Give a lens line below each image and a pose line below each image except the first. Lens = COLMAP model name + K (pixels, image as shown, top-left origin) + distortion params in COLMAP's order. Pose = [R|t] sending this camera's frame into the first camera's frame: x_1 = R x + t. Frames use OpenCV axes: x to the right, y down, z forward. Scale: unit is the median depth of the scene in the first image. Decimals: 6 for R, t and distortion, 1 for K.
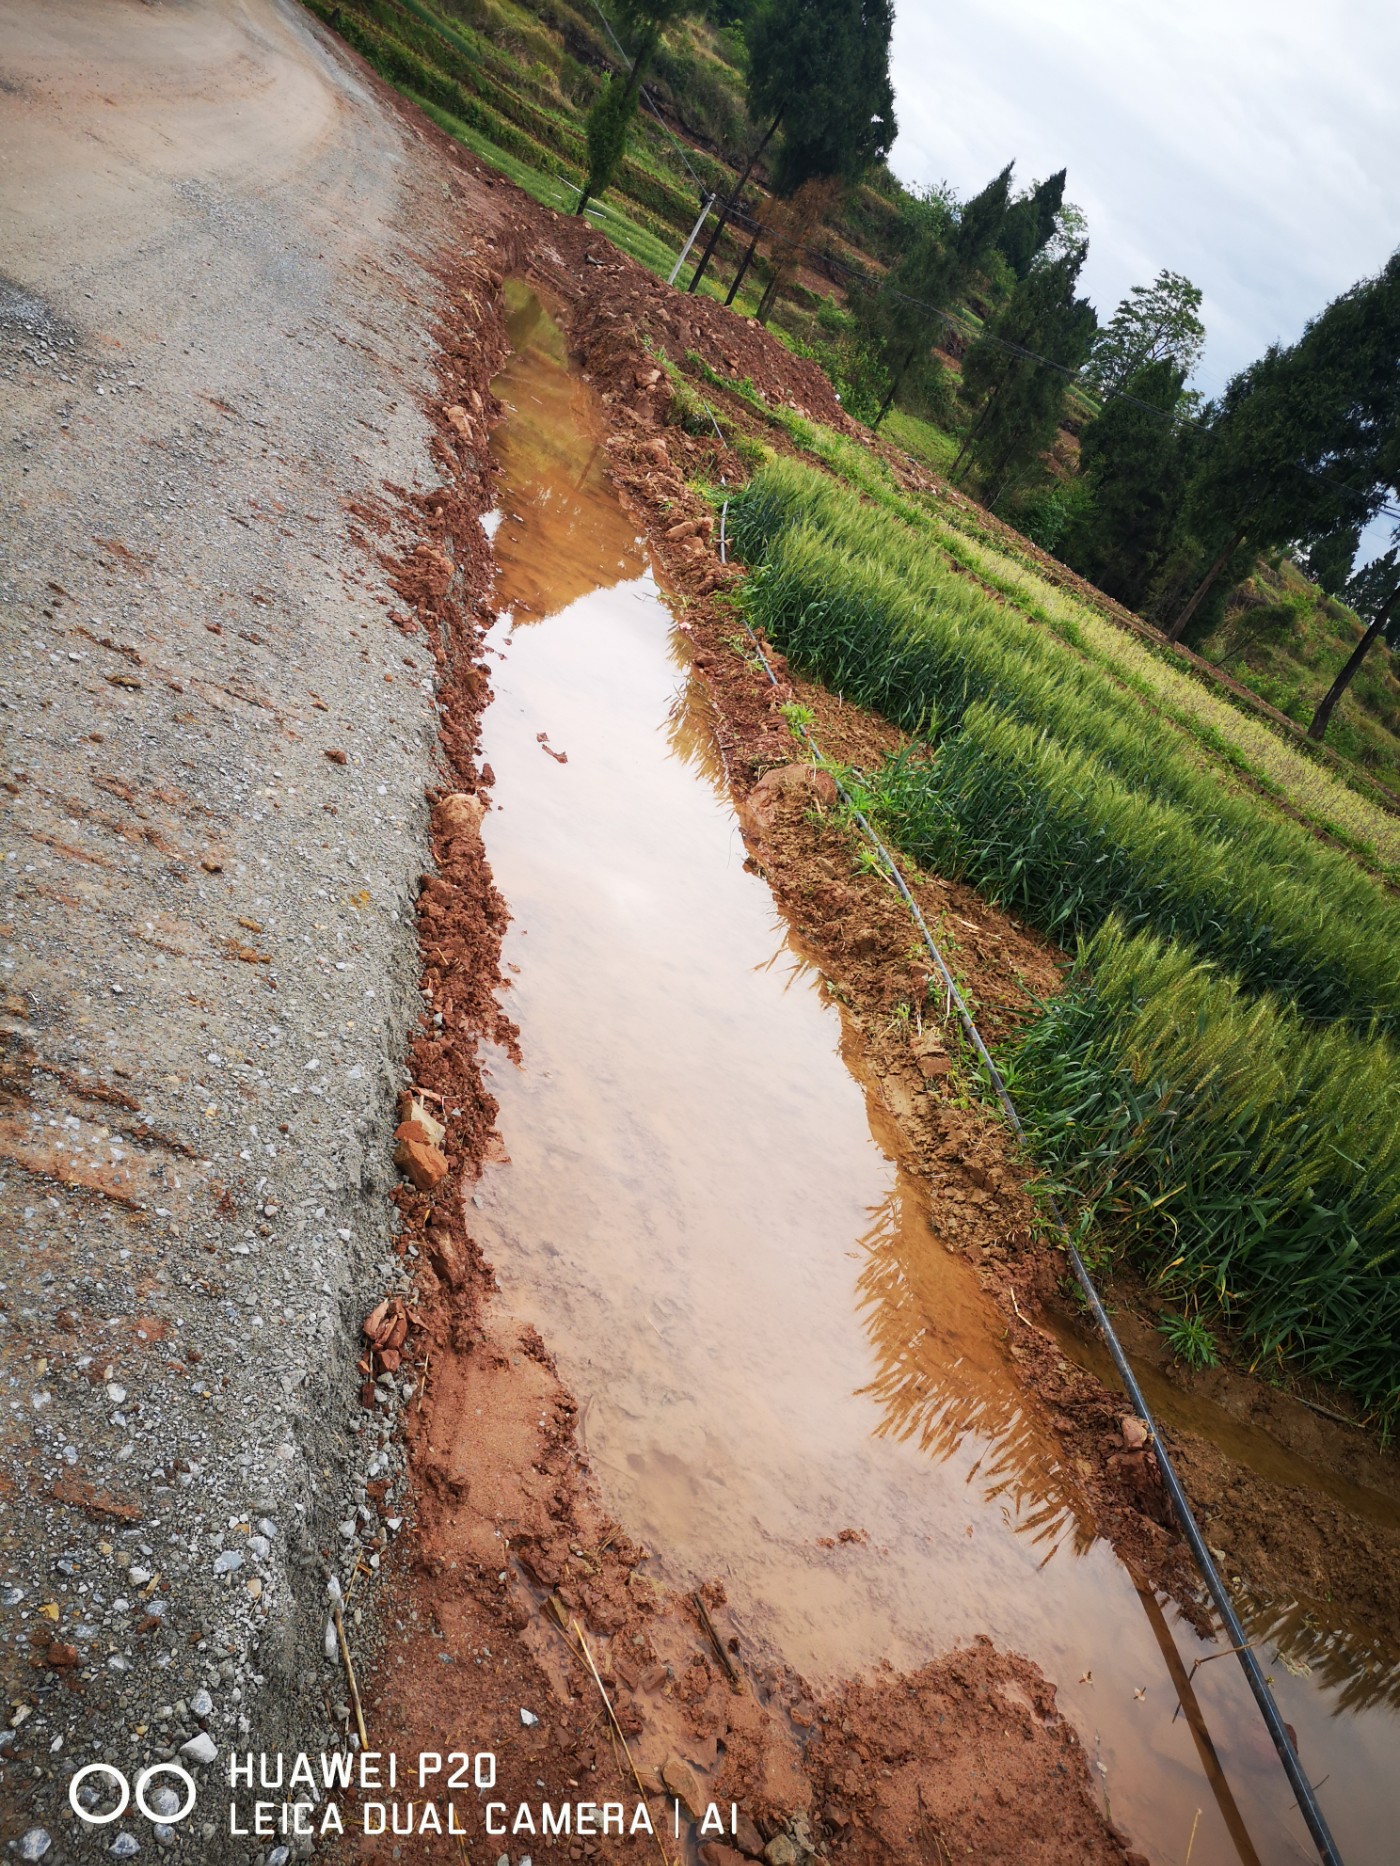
lens RADIAL K [[1466.6, 0, 700.0], [0, 1466.6, 933.0], [0, 0, 1]] dist [0.046336, -0.000432]
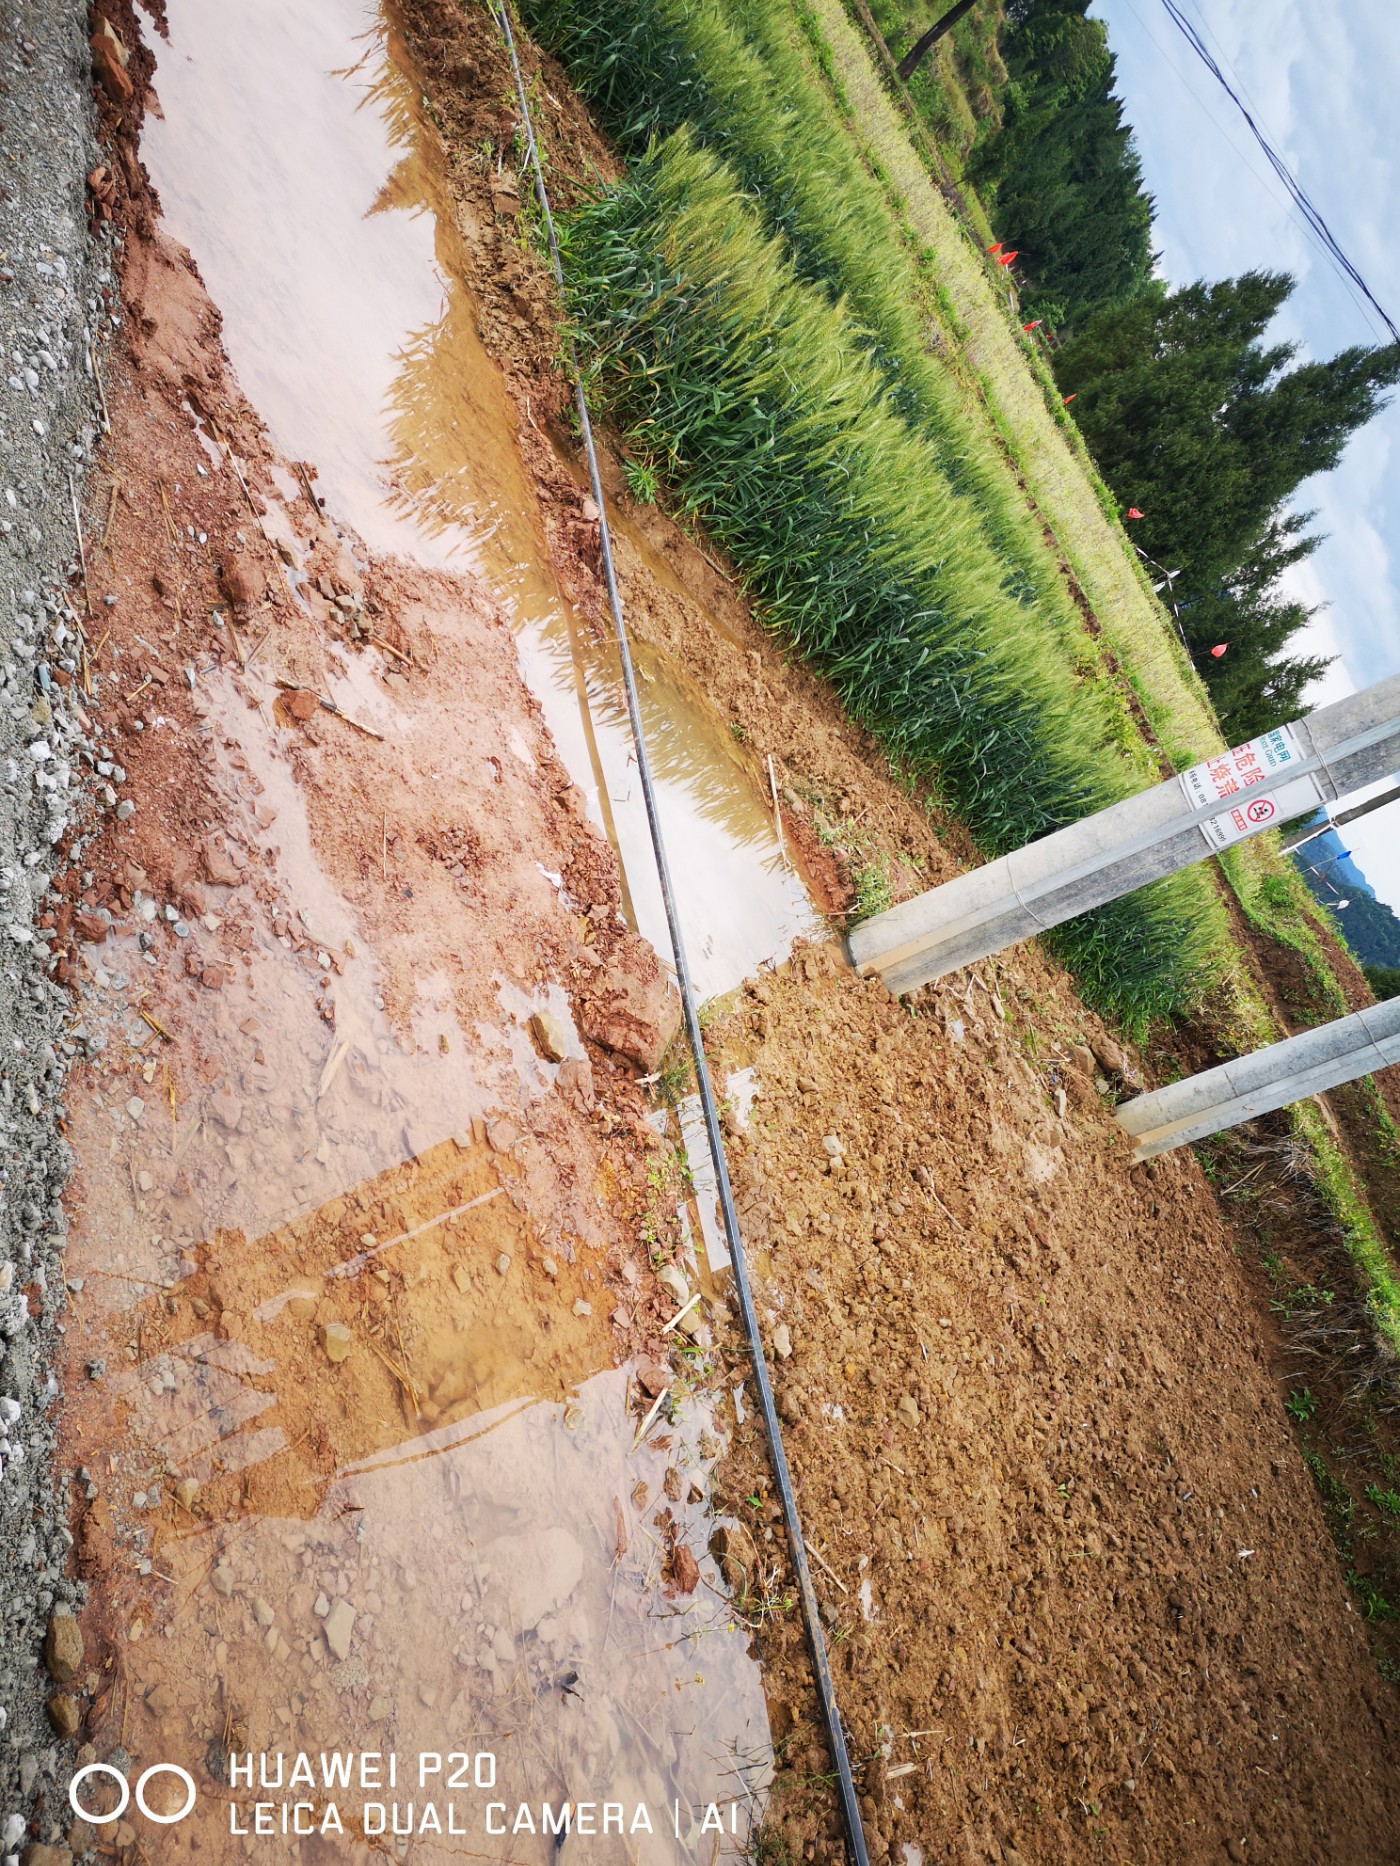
lens RADIAL K [[1429.2, 0, 700.0], [0, 1429.2, 933.0], [0, 0, 1]] dist [0.089468, -0.096449]
pose [[0.901791, 0.149980, 0.405314, -0.087541], [-0.323341, 0.856409, 0.402509, 0.078383], [-0.286747, -0.494034, 0.820797, -0.286974]]
